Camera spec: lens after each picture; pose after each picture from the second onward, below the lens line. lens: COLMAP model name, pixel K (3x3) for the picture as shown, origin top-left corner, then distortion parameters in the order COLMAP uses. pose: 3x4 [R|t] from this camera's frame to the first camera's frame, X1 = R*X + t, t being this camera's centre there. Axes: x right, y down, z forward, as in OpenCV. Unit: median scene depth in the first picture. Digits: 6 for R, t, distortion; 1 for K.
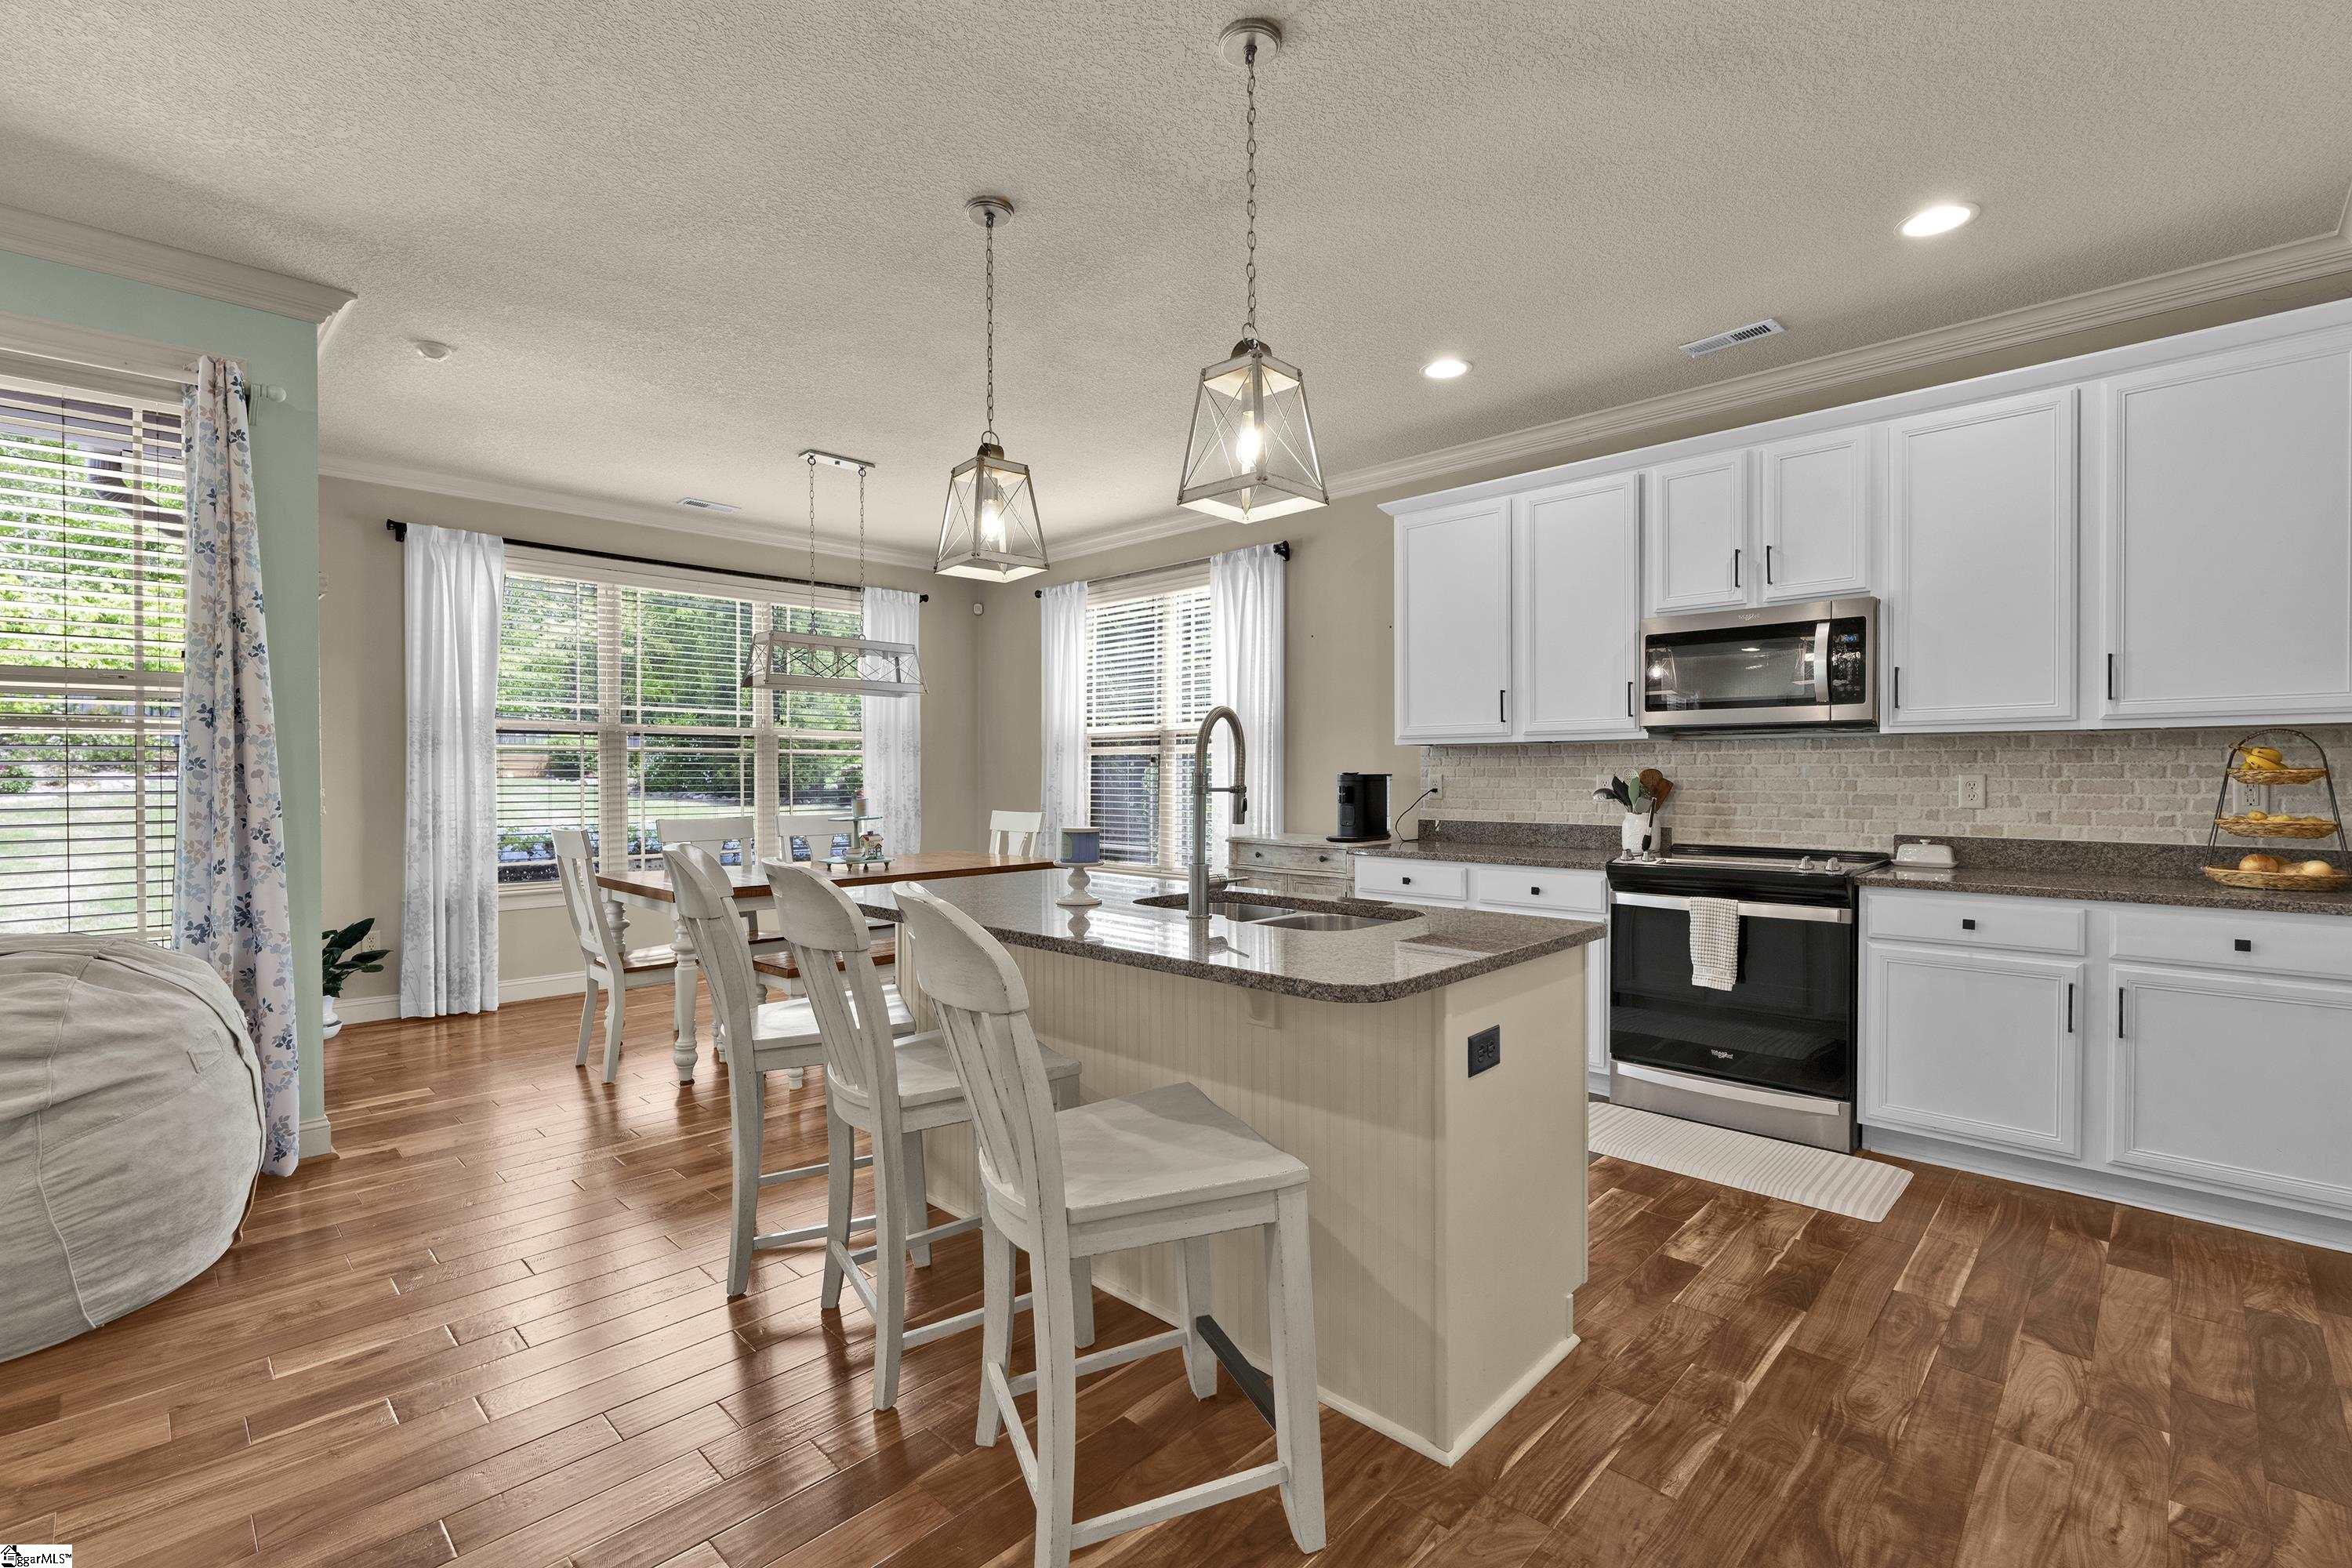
lens RADIAL K [[1042.0, 0, 1176.0], [0, 1042.0, 784.0], [0, 0, 1]] dist [-0.004955, -0.000162]
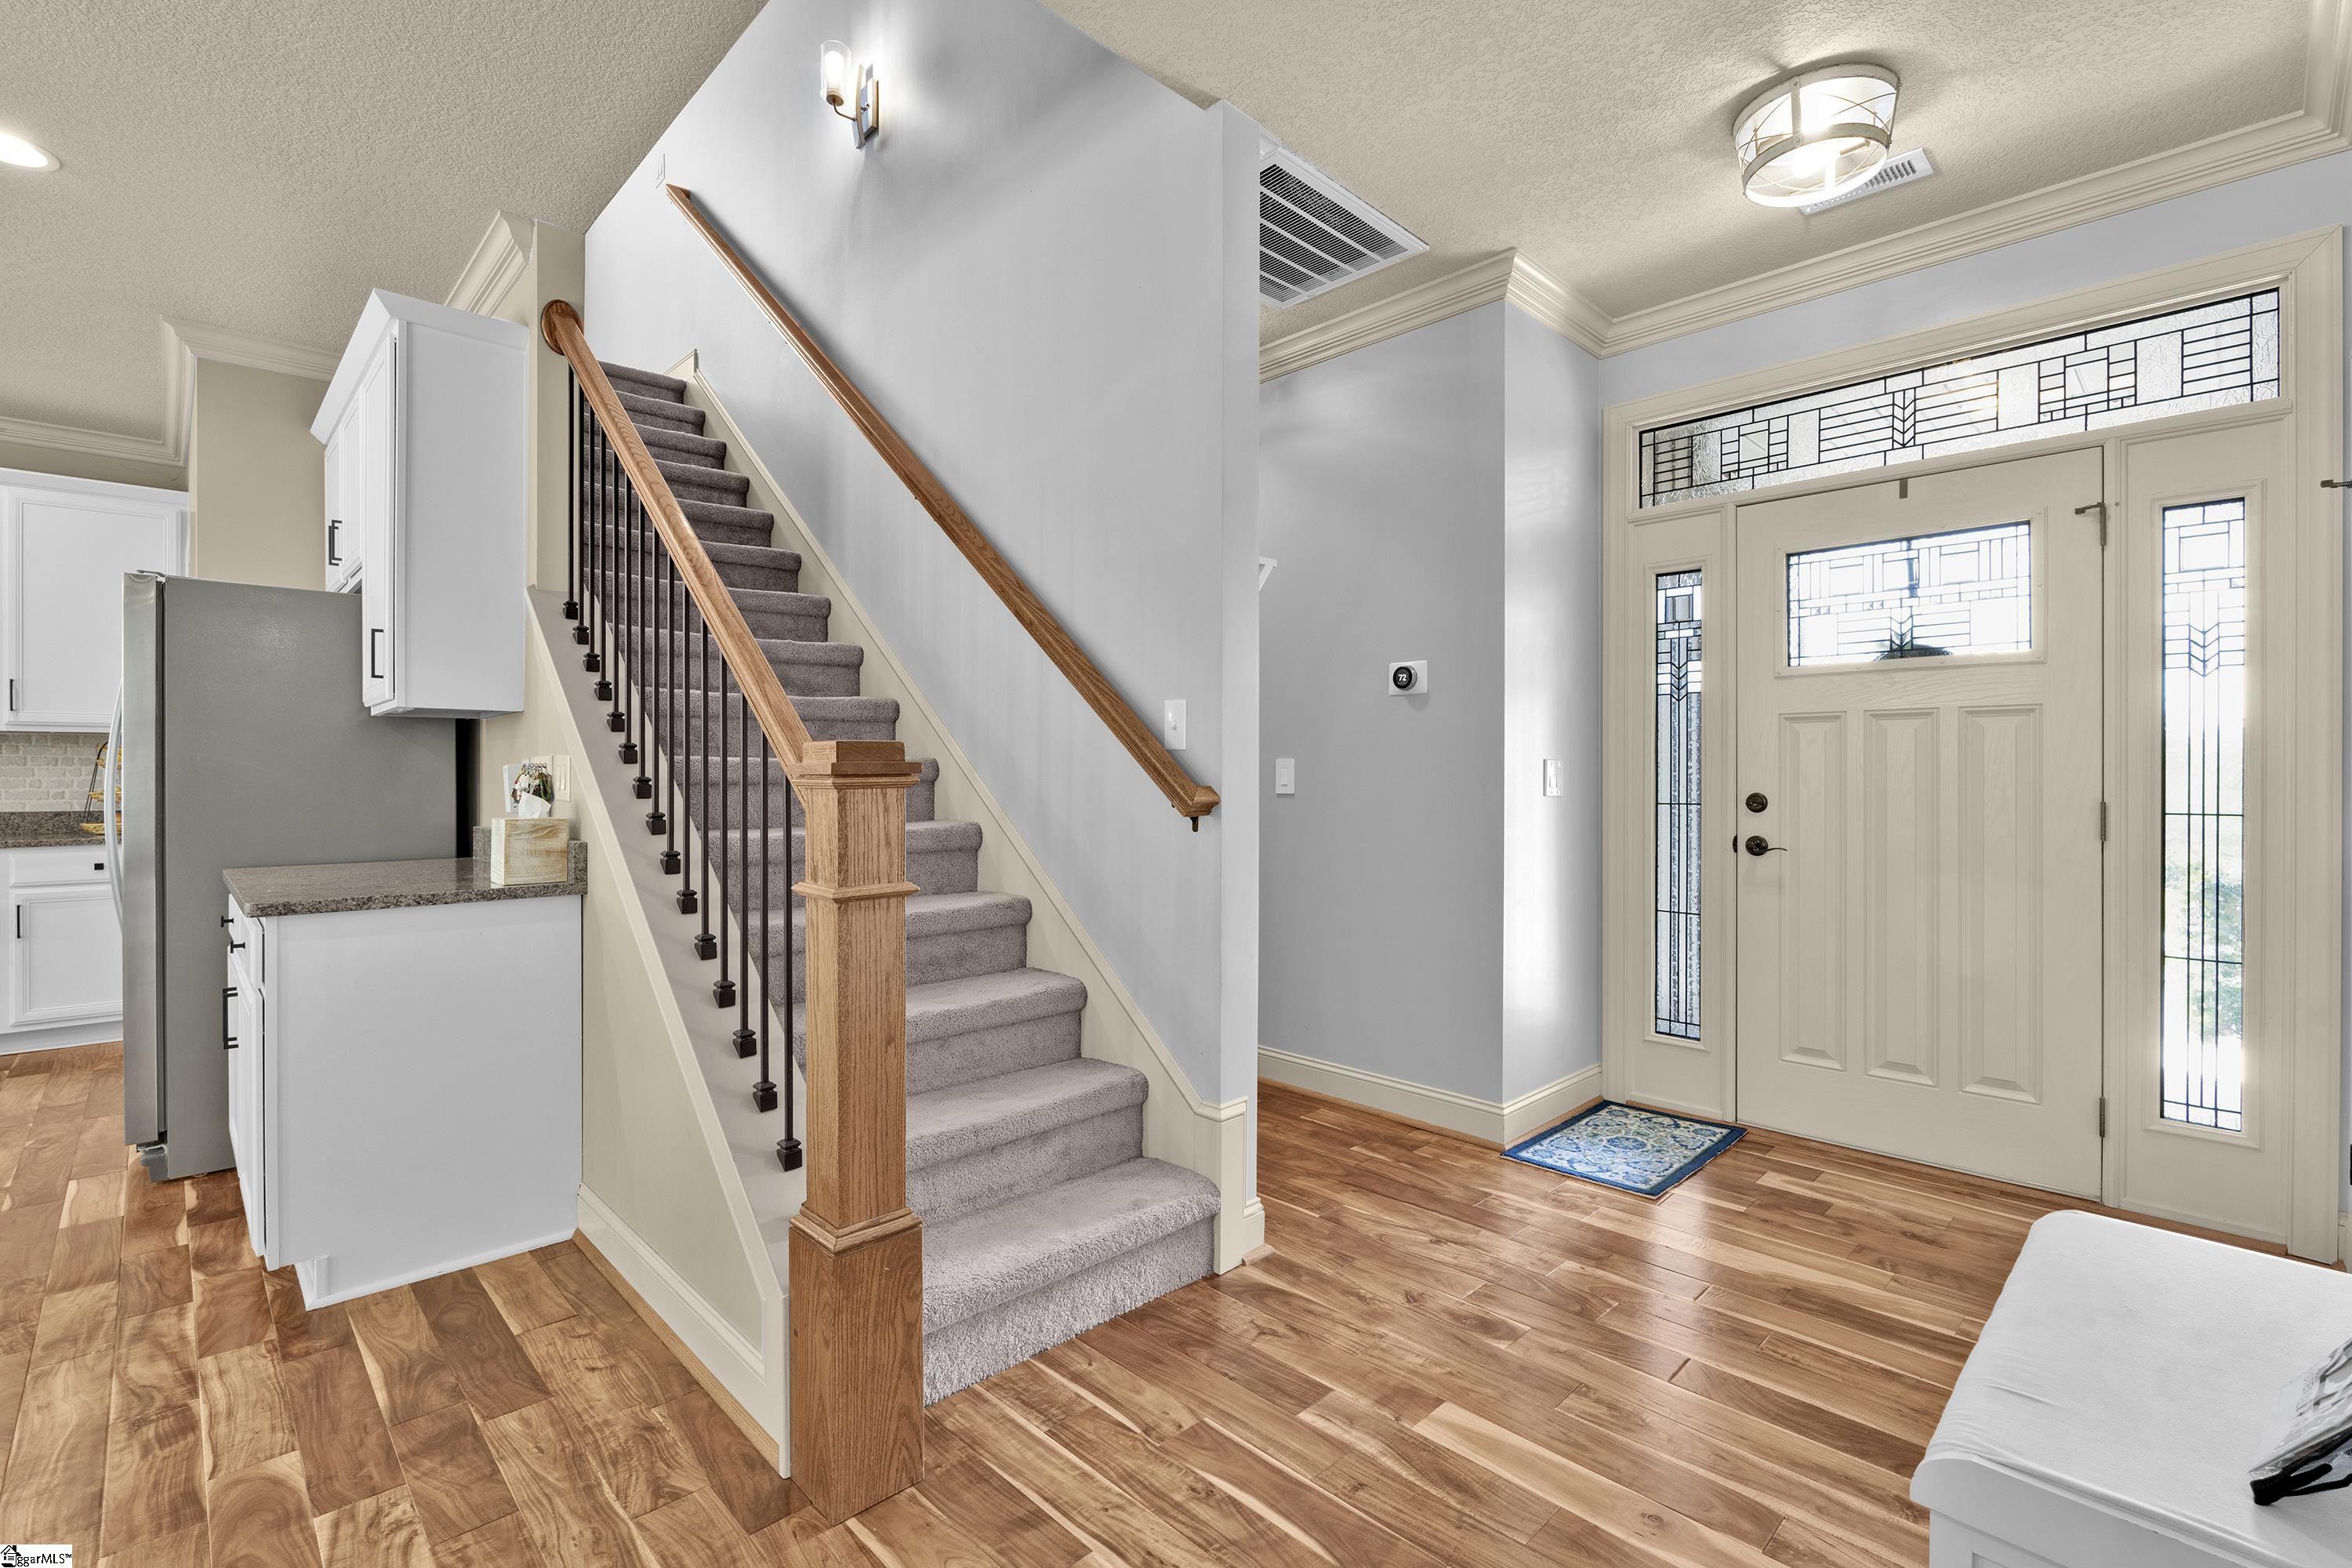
lens RADIAL K [[1042.0, 0, 1176.0], [0, 1042.0, 784.0], [0, 0, 1]] dist [-0.004955, -0.000162]
pose [[0.027428, -0.006028, 0.999606, -0.505390], [0.008177, 0.999950, 0.005806, 0.025832], [-0.999590, 0.008015, 0.027476, -0.672911]]
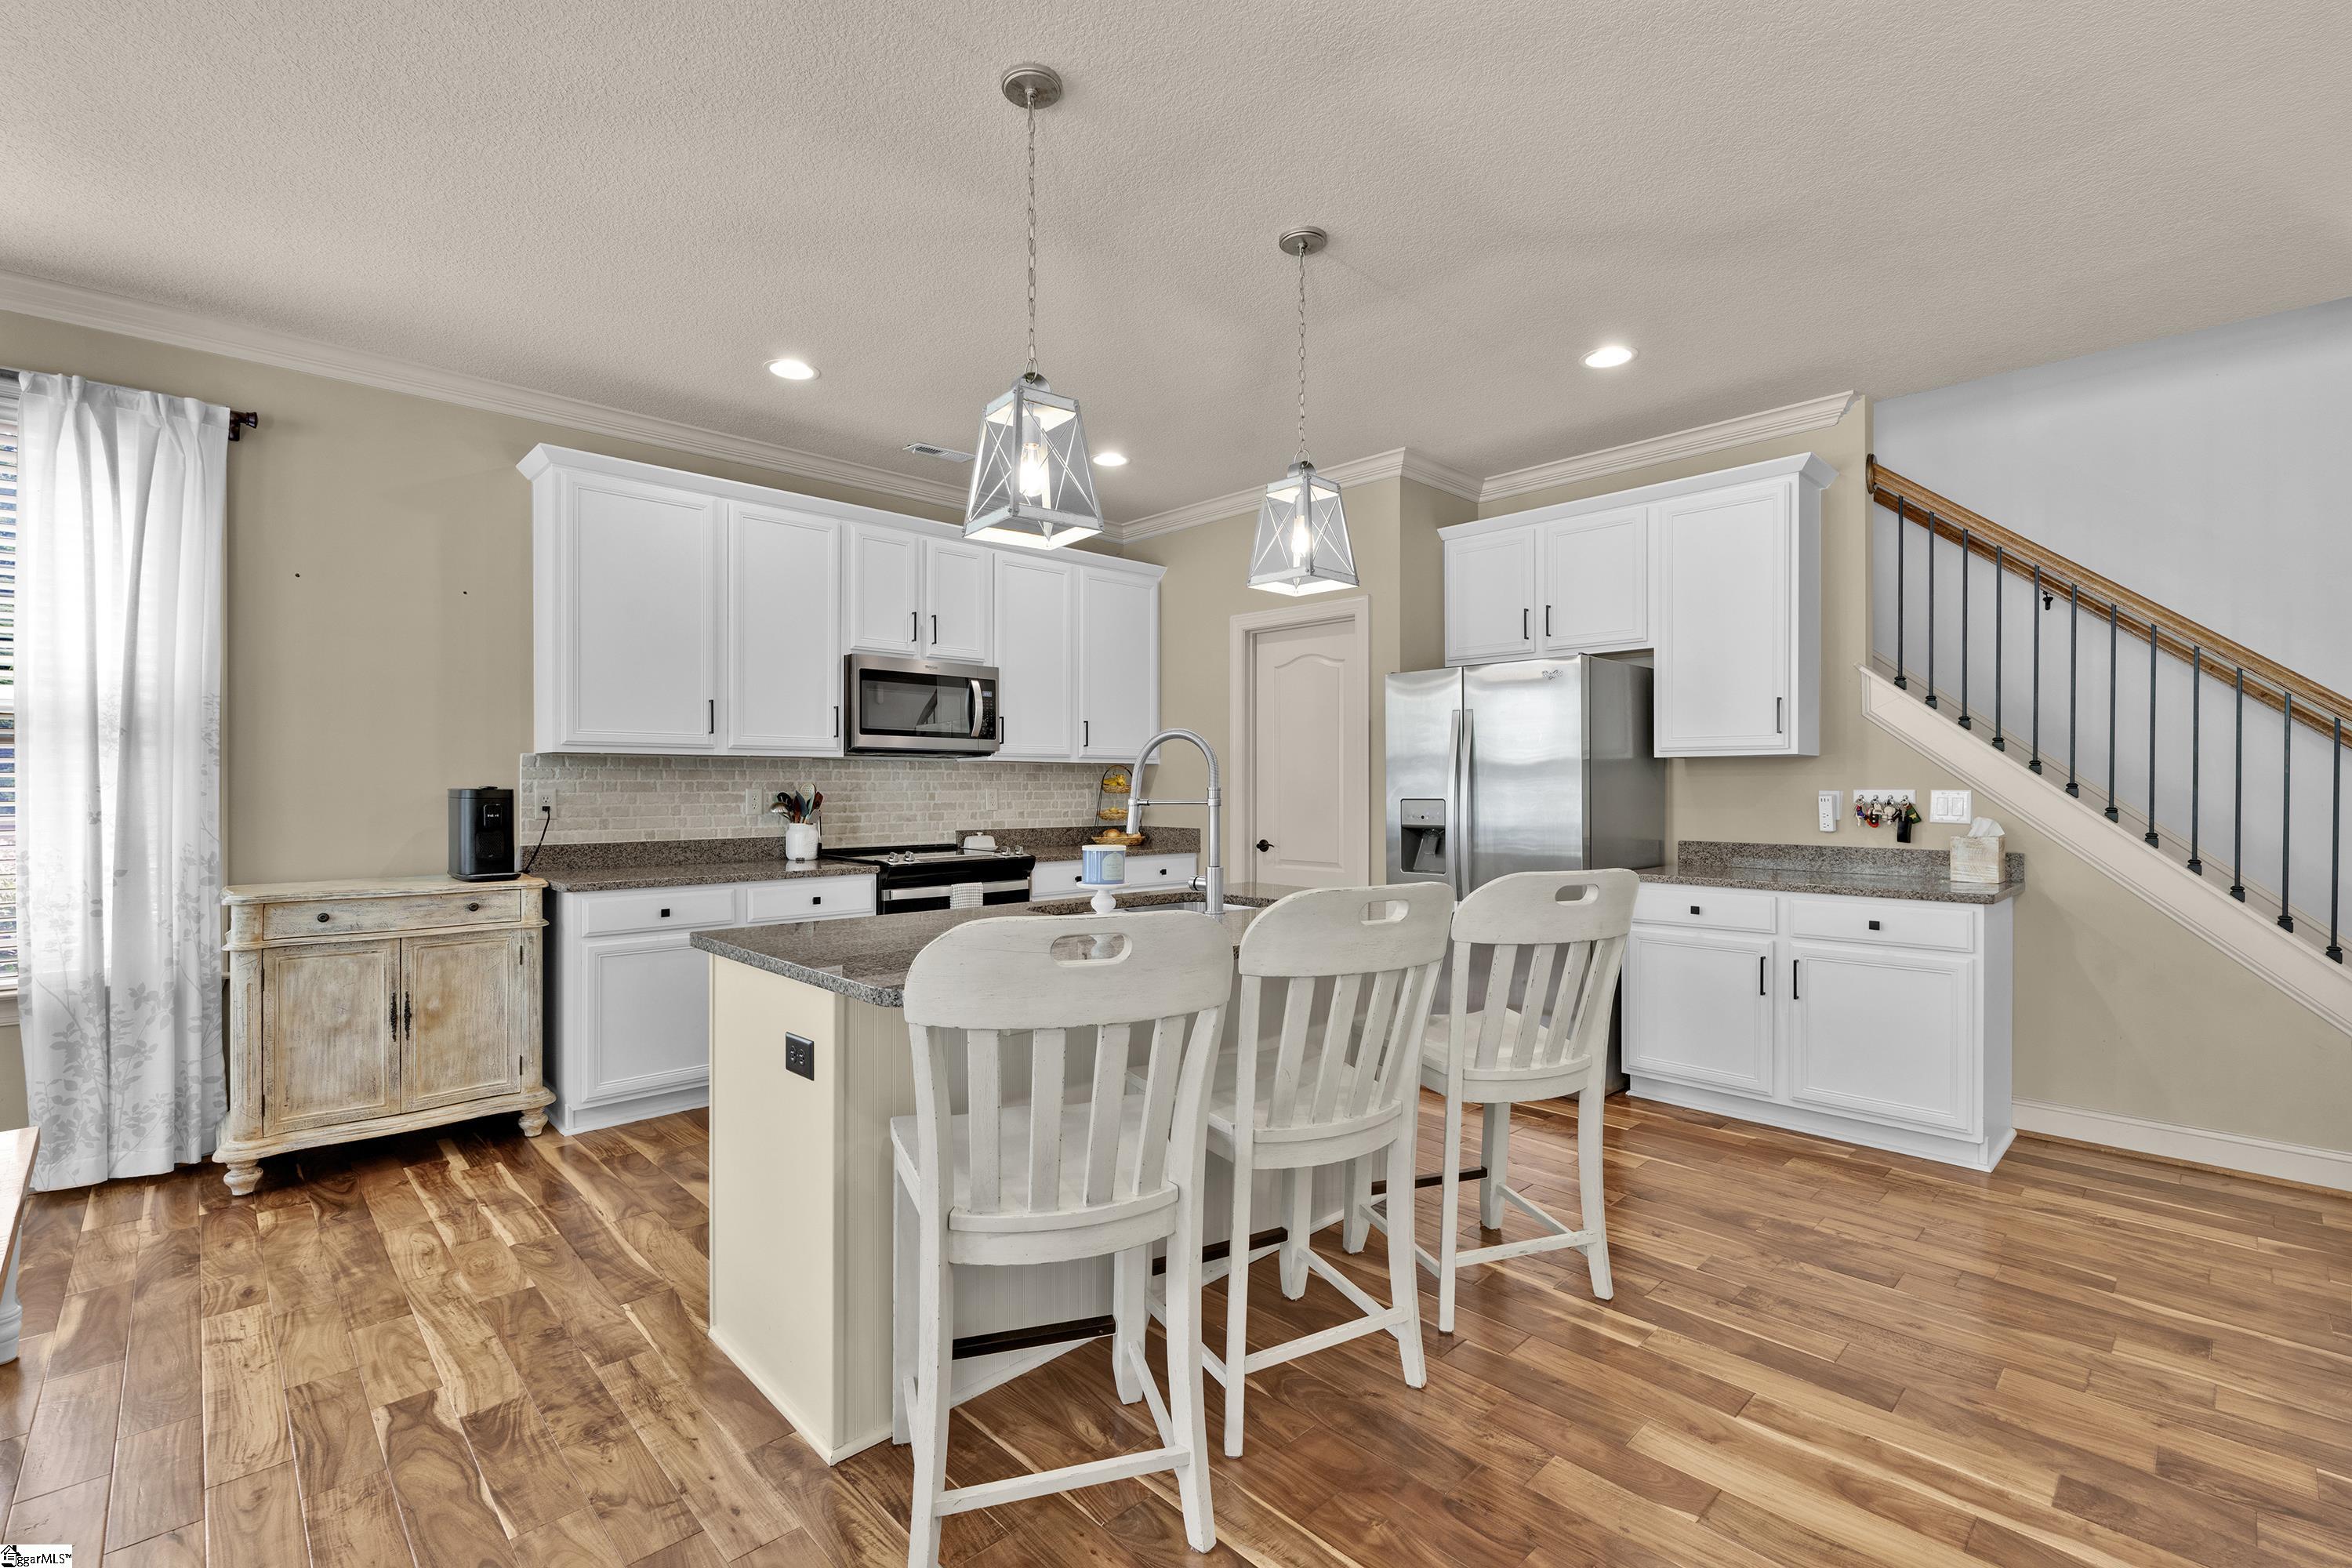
lens RADIAL K [[1036.6, 0, 1177.1], [0, 1036.6, 788.0], [0, 0, 1]] dist [-0.006253, 0.000413]
pose [[0.033953, -0.000947, 0.999423, -0.910735], [0.008710, 0.999962, 0.000652, -0.010179], [-0.999385, 0.008683, 0.033960, 0.812029]]
